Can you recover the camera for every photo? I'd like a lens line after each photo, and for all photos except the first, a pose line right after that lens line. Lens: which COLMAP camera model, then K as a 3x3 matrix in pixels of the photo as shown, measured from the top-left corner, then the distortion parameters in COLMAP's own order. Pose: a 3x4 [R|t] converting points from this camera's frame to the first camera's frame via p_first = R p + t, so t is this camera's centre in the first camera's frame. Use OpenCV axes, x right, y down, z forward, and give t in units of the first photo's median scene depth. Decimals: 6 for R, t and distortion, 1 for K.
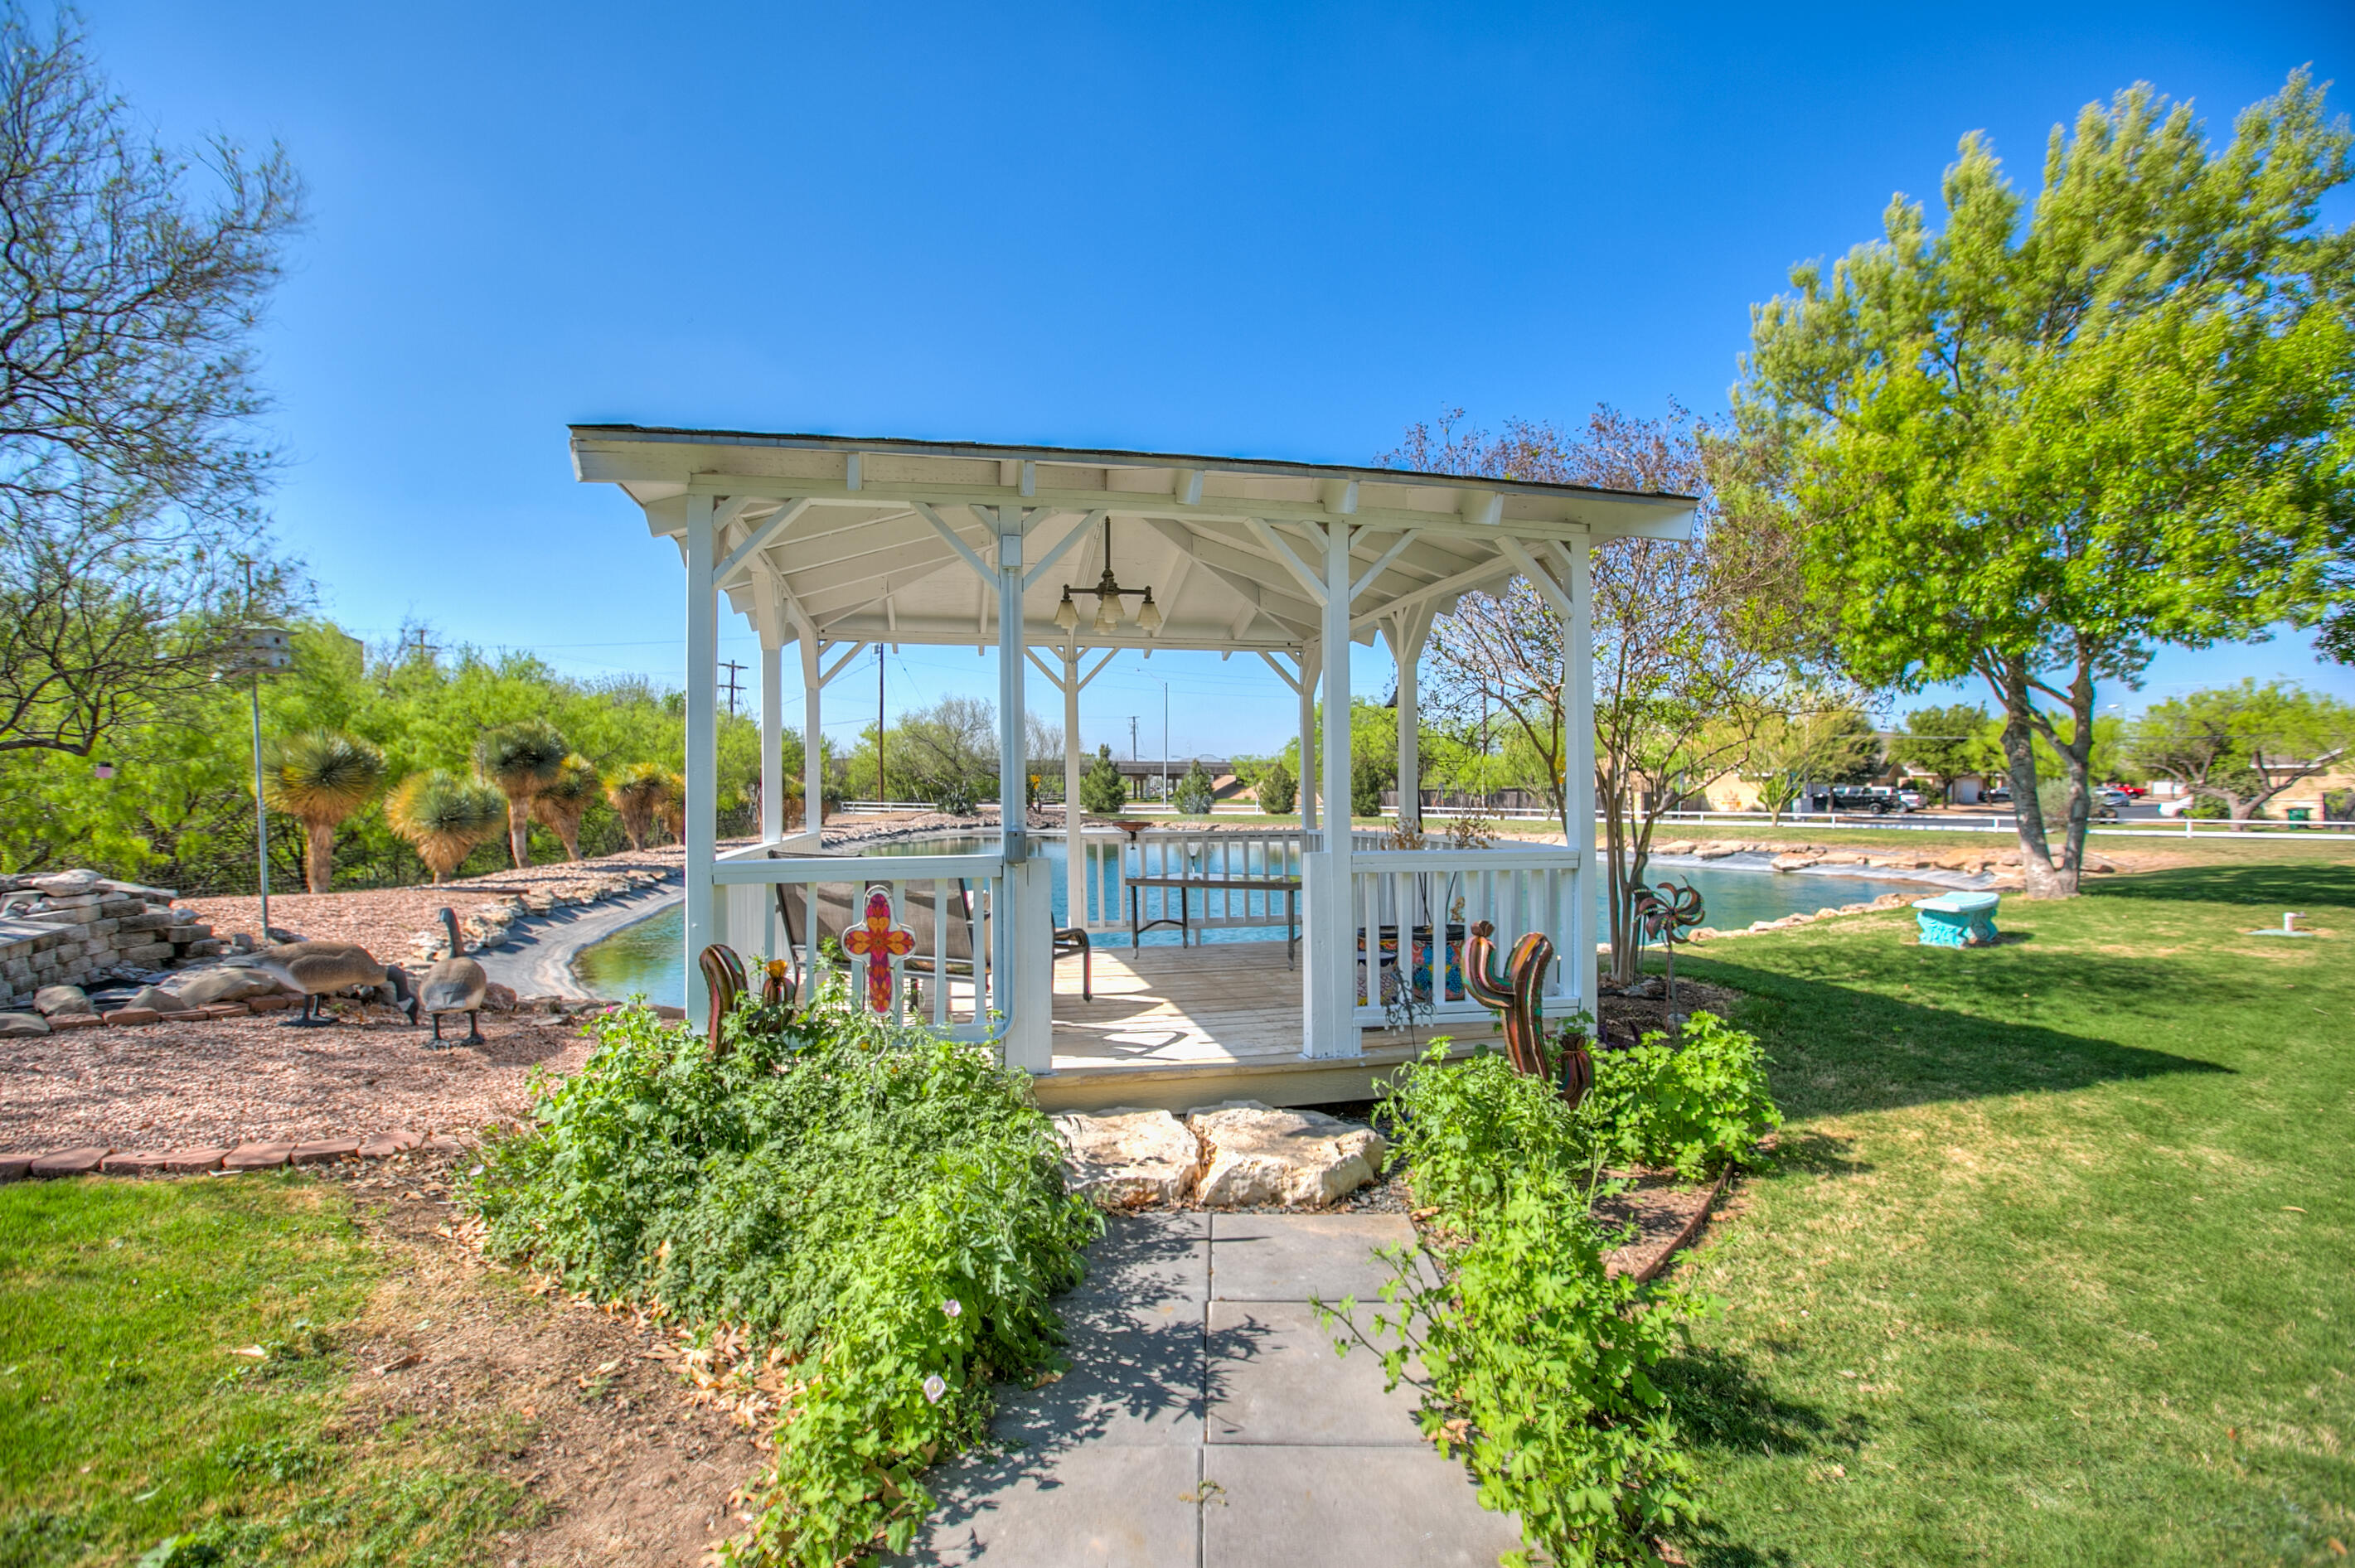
lens RADIAL K [[1083.0, 0, 1177.4], [0, 1083.0, 794.1], [0, 0, 1]] dist [-0.003755, -0.000125]
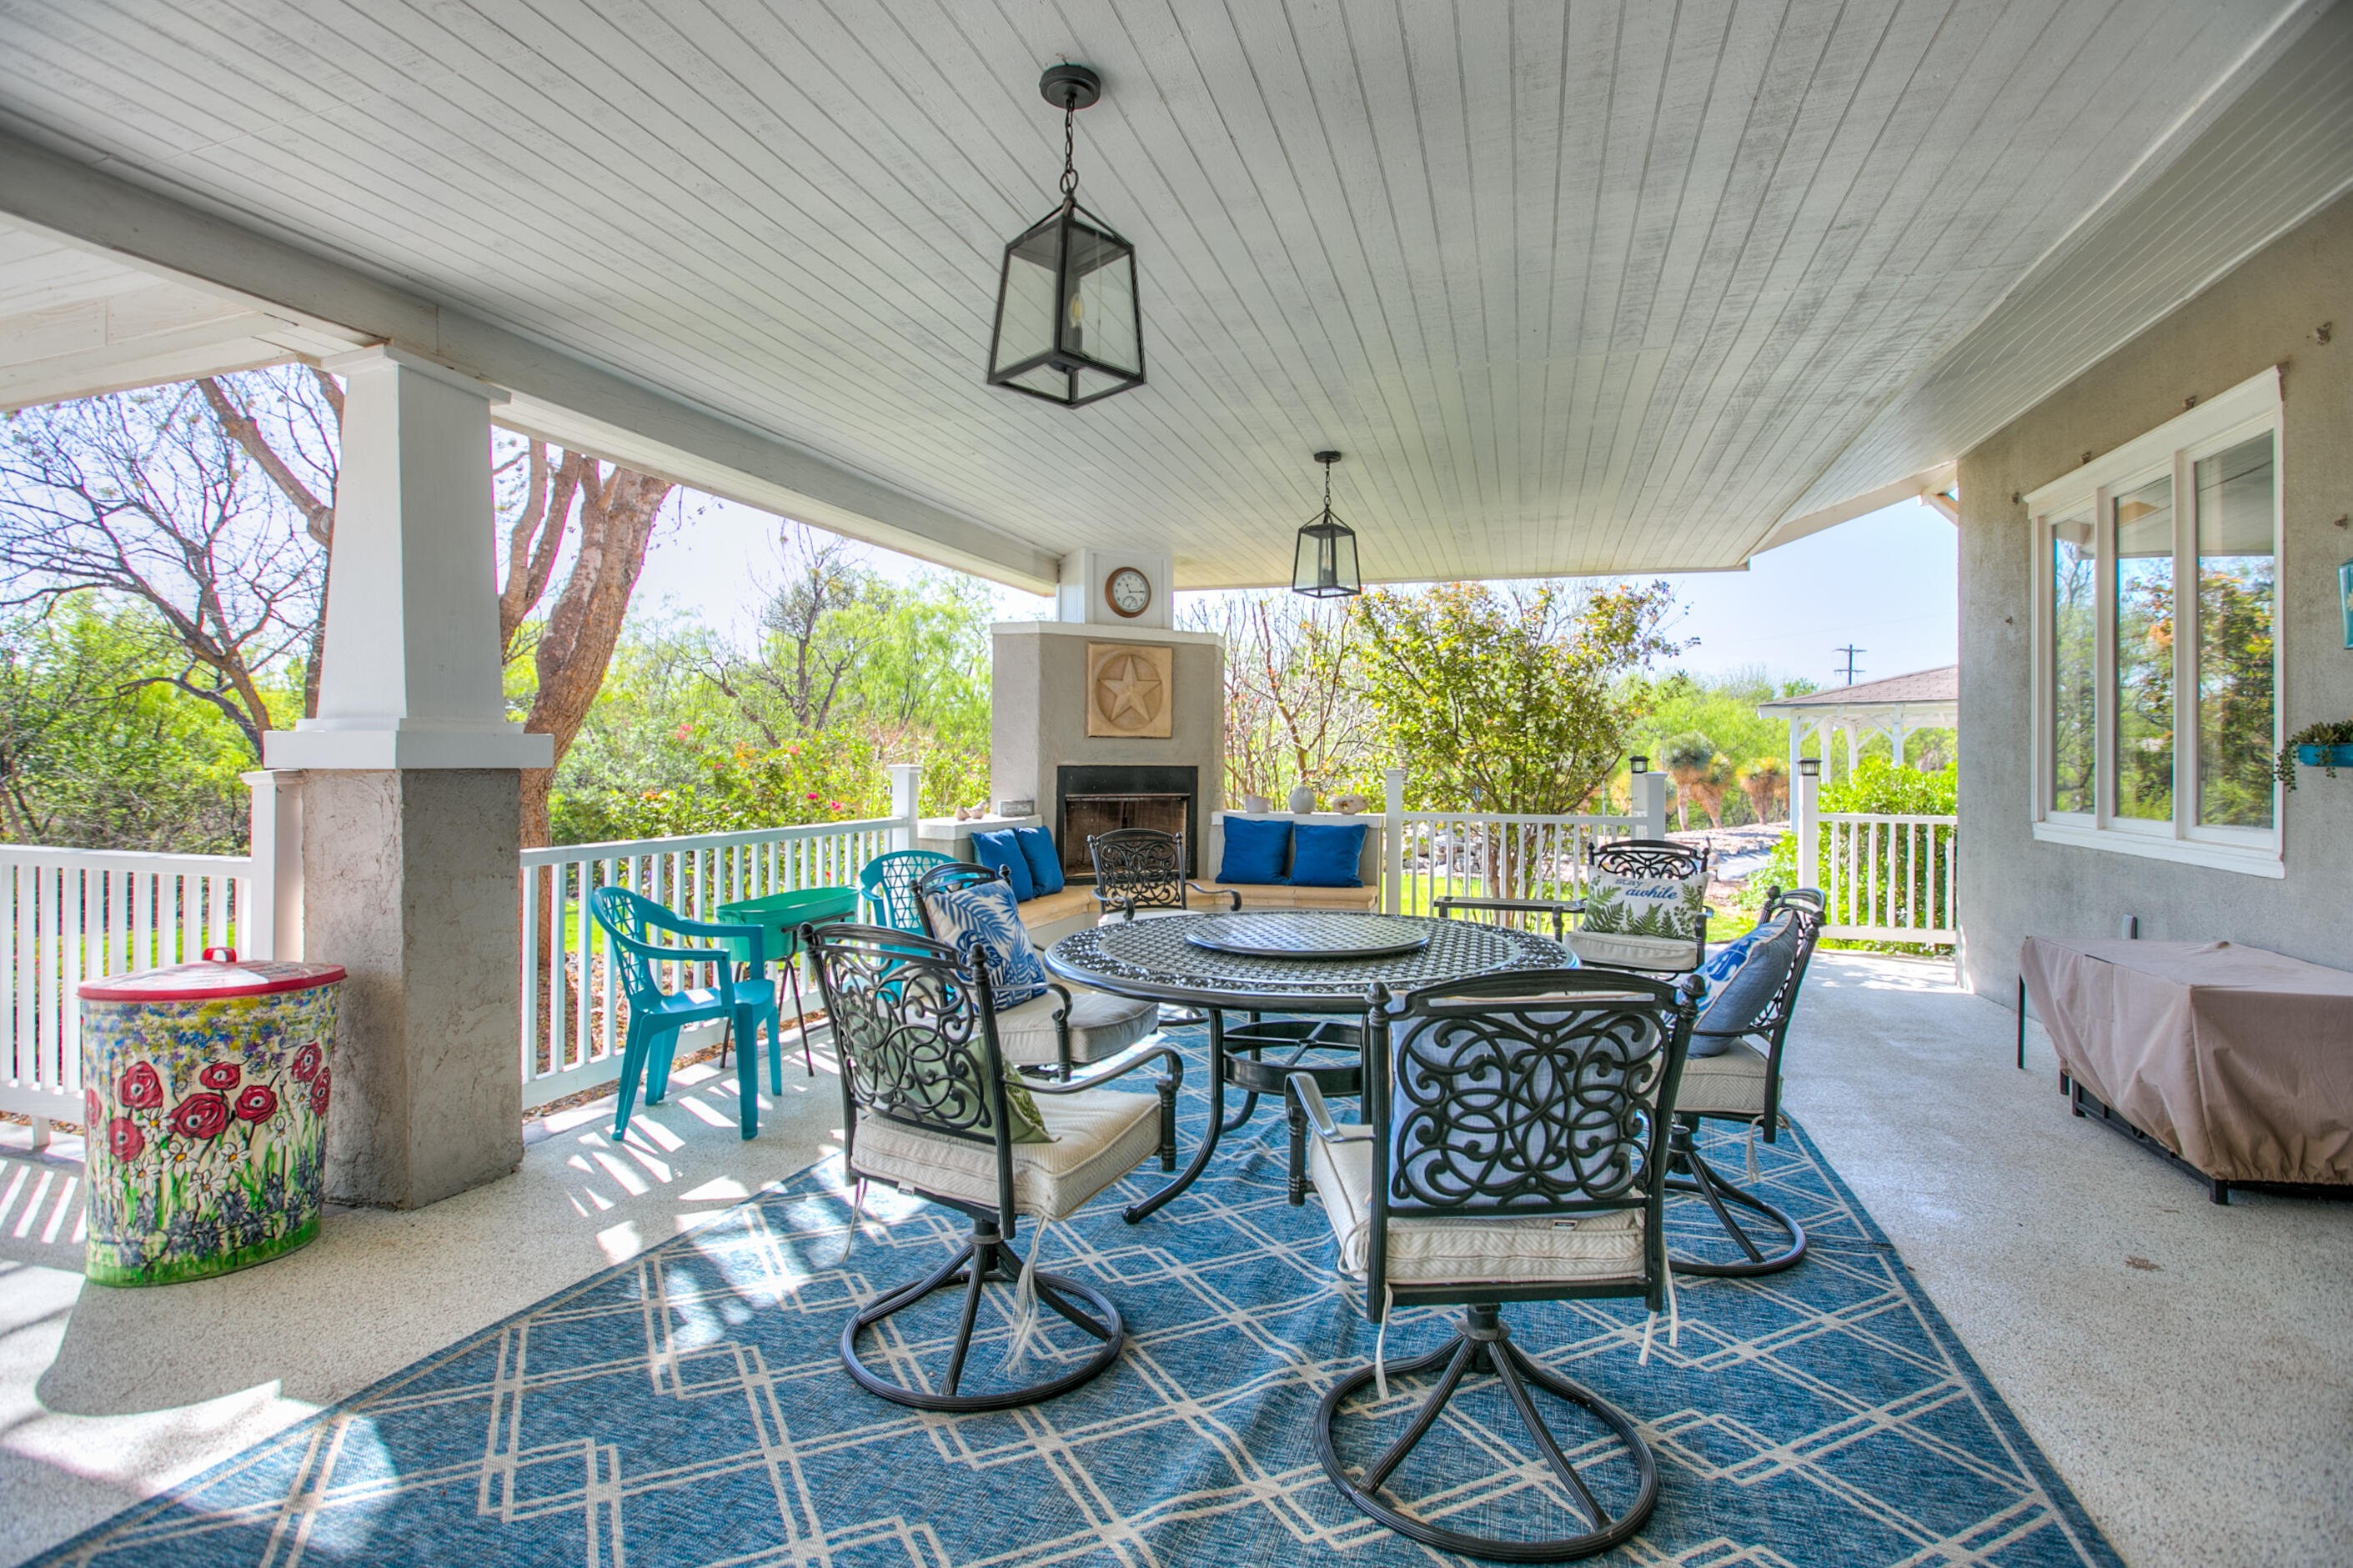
lens RADIAL K [[1082.1, 0, 1179.0], [0, 1082.1, 777.6], [0, 0, 1]] dist [-0.003755, -0.000125]
pose [[0.580793, 0.013547, -0.813938, 0.204930], [-0.005466, 0.999904, 0.012742, -0.020721], [0.814033, -0.002952, 0.580811, -0.437047]]
